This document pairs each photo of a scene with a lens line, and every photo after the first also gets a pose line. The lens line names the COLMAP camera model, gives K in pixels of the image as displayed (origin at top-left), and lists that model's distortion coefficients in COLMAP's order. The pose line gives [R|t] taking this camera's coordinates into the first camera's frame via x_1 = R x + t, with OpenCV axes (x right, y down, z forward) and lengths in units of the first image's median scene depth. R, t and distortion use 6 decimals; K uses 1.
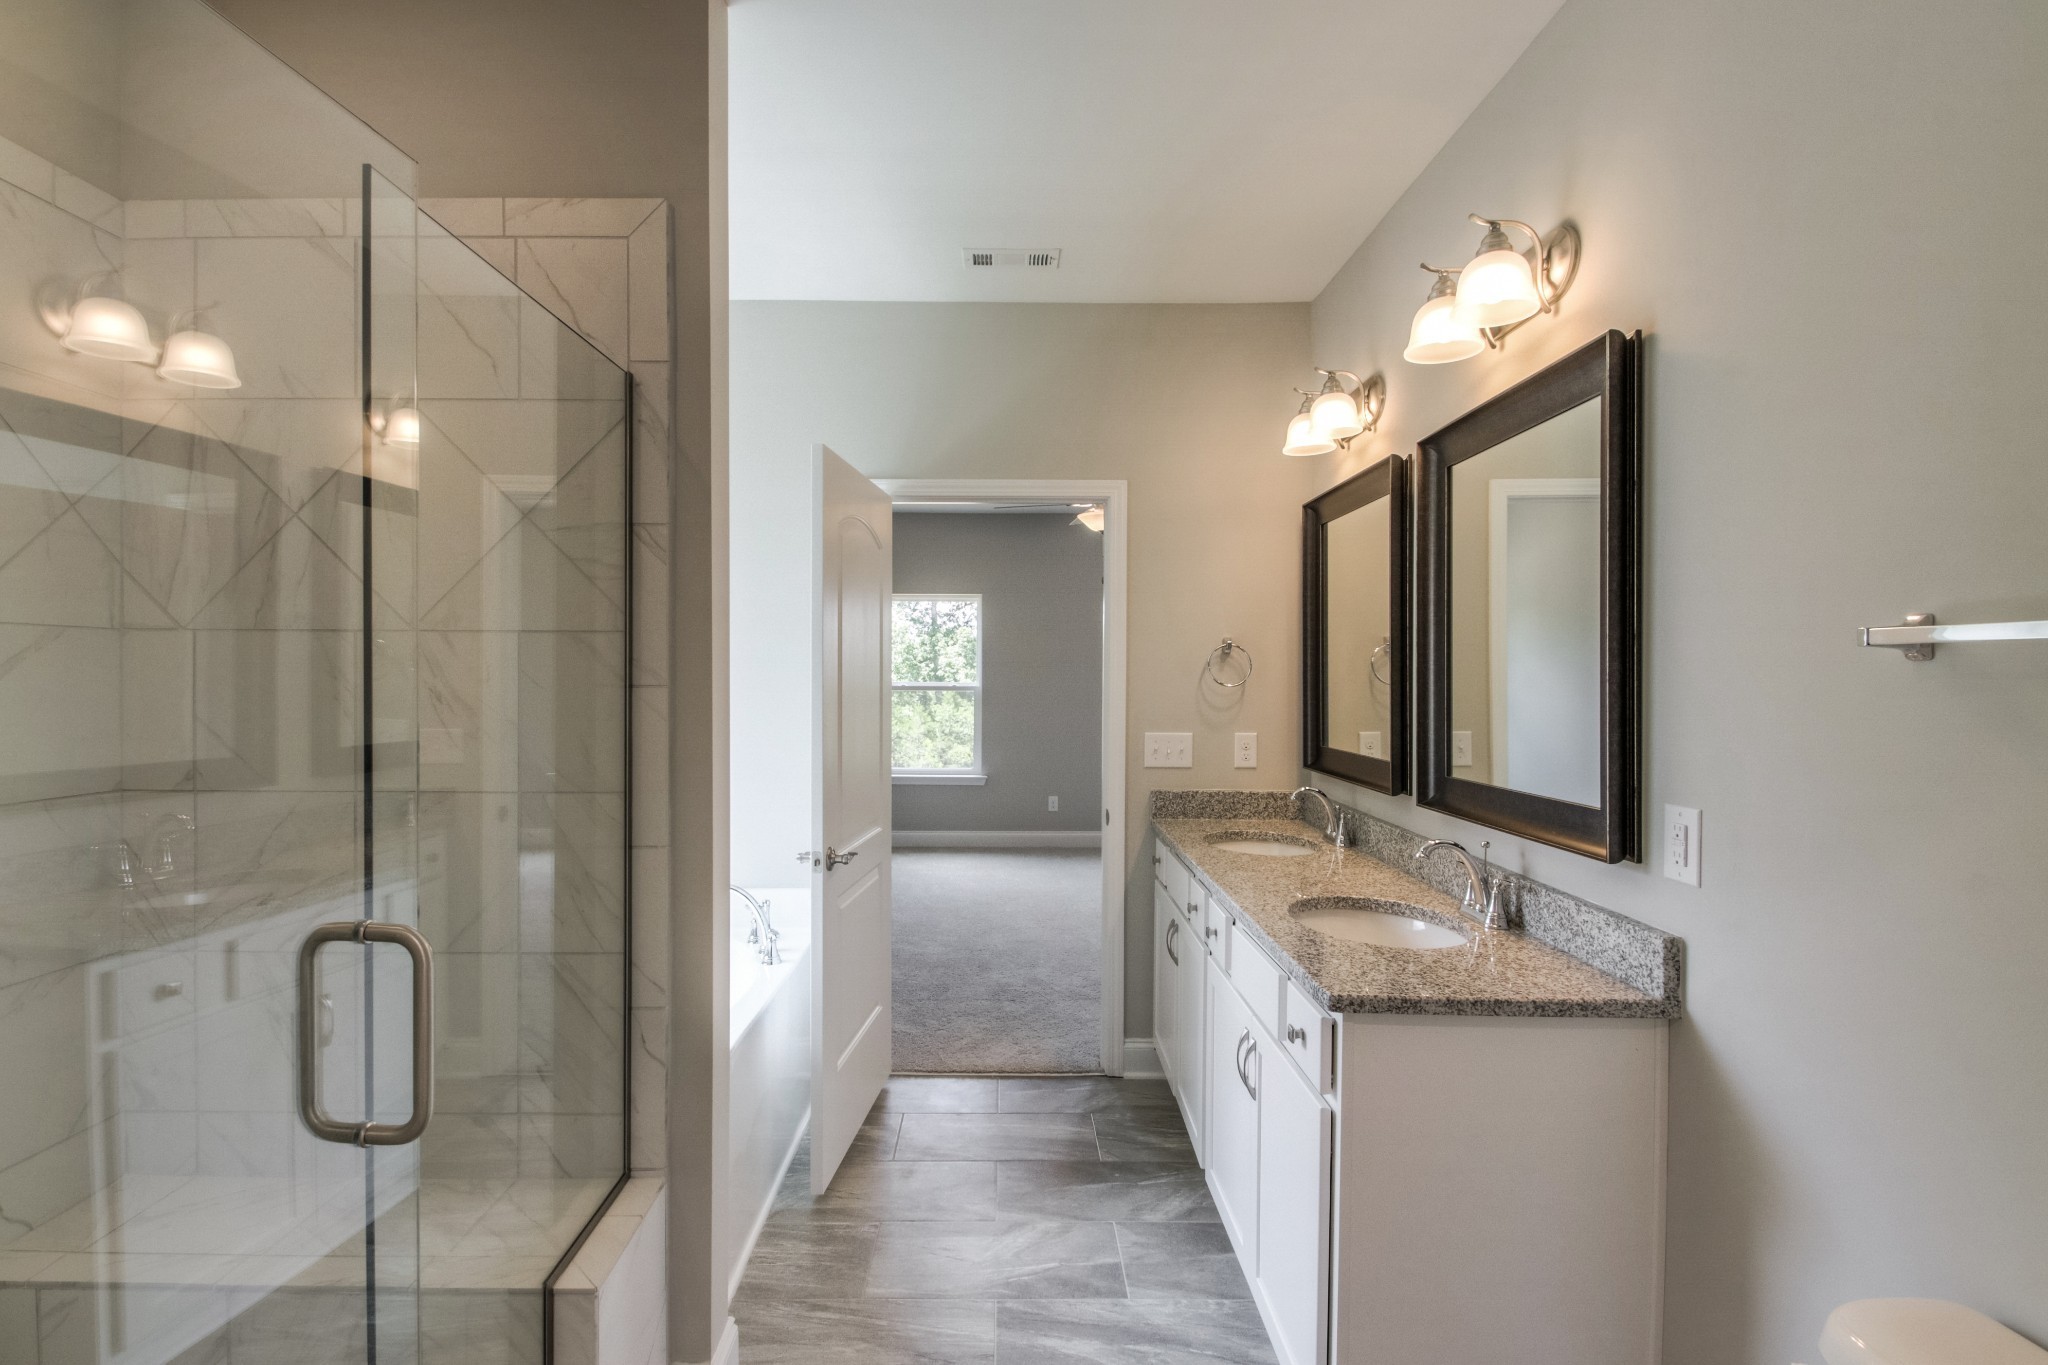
lens RADIAL K [[955.3, 0, 1003.8], [0, 955.3, 682.5], [0, 0, 1]] dist [0.006445, -0.011397]
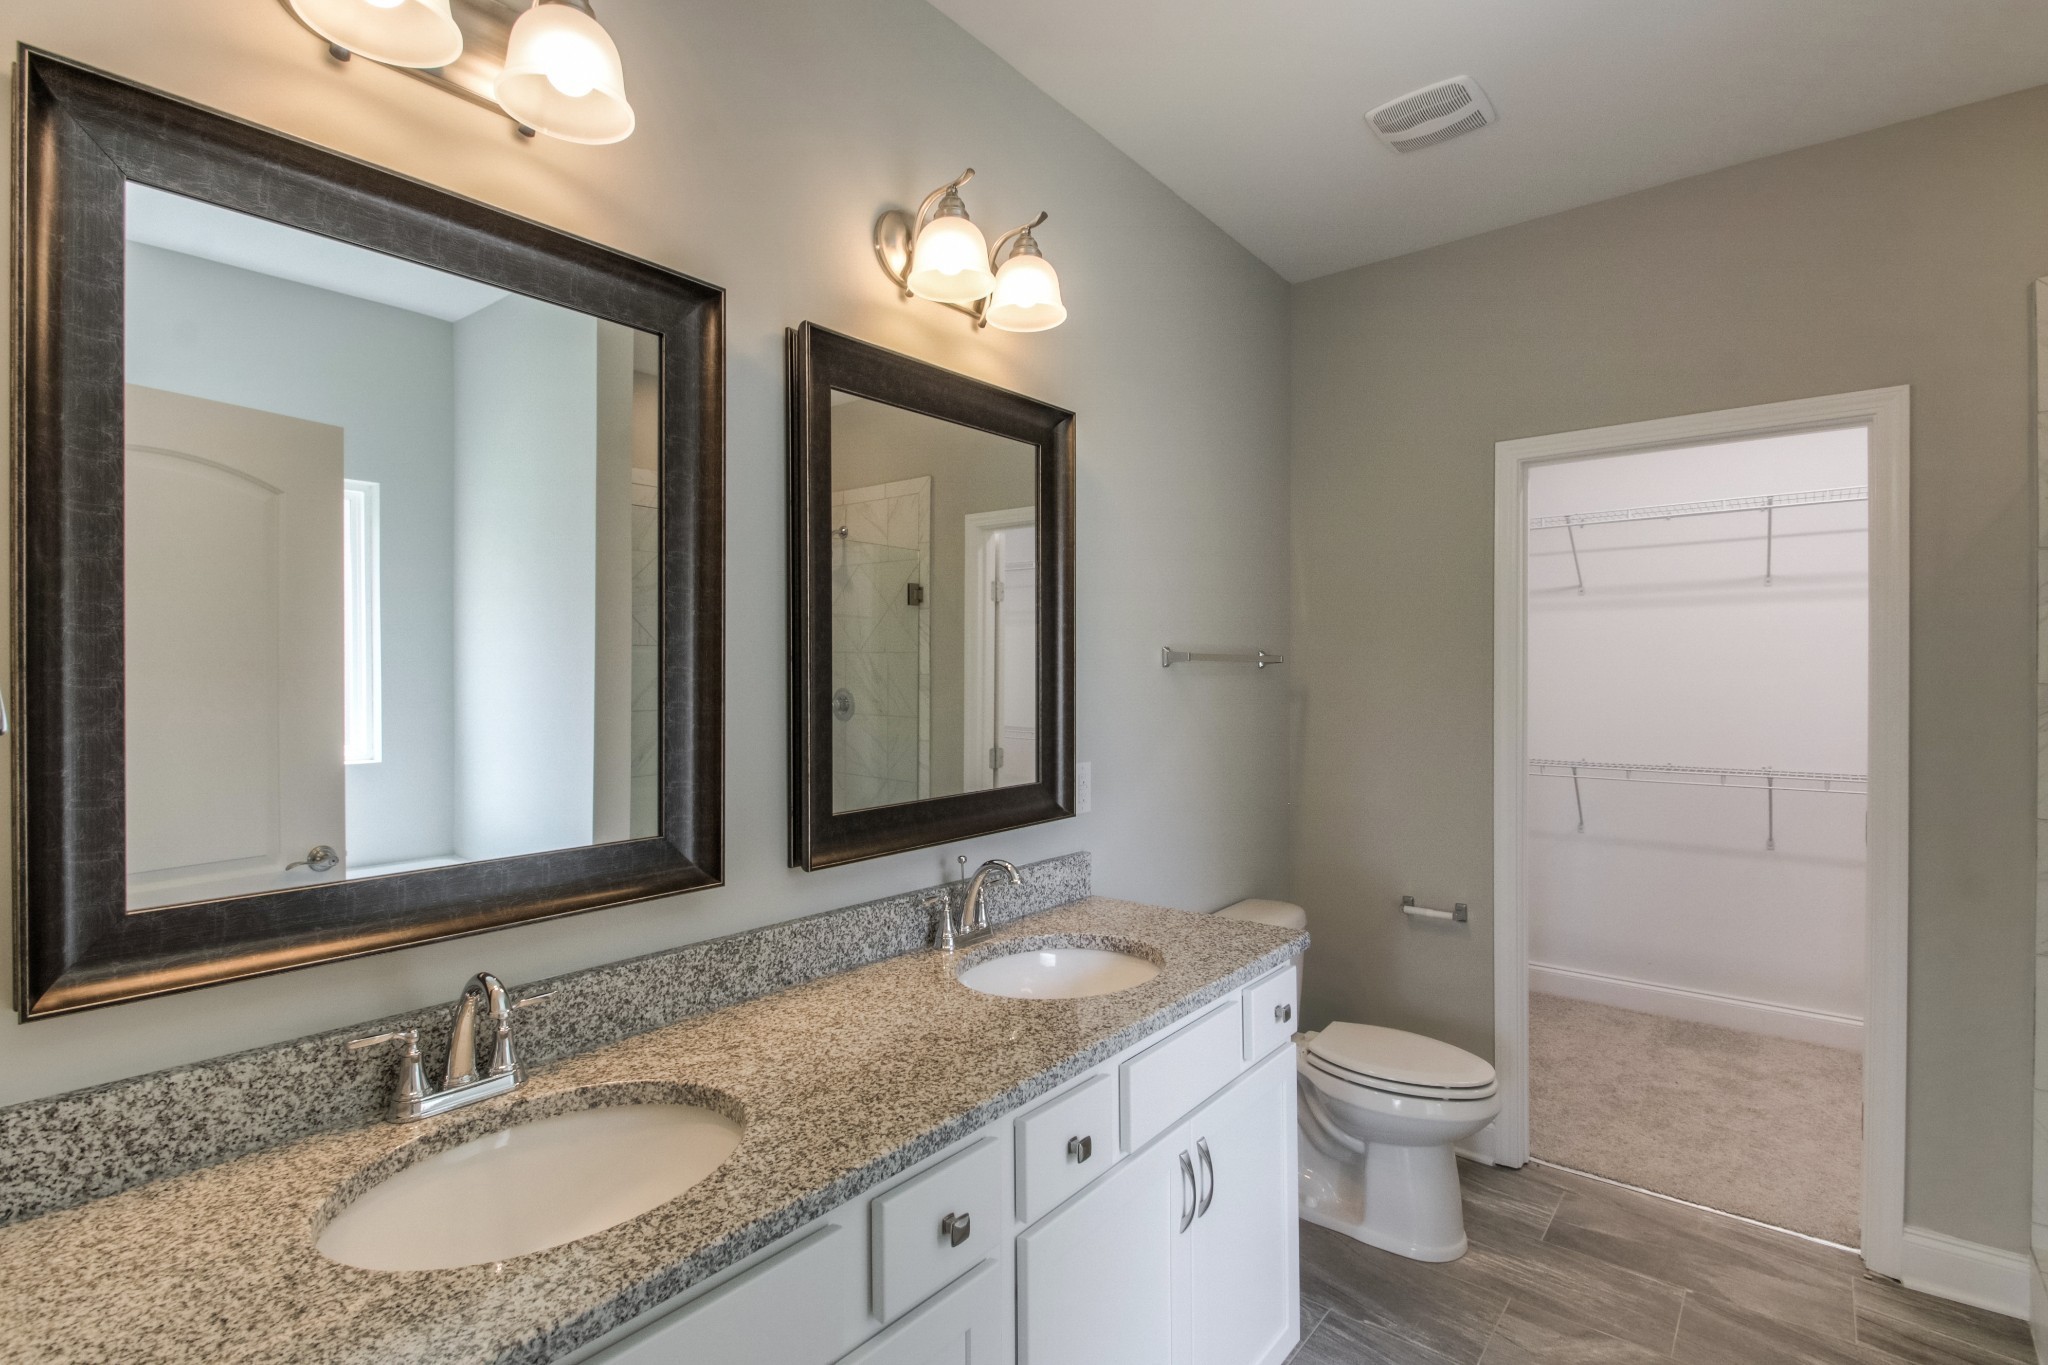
lens RADIAL K [[955.3, 0, 1003.8], [0, 955.3, 682.5], [0, 0, 1]] dist [0.006445, -0.011397]
pose [[-0.765005, -0.006649, 0.643990, -0.116400], [-0.001014, 0.999958, 0.009119, -0.005398], [-0.644024, 0.006323, -0.764979, 1.759189]]
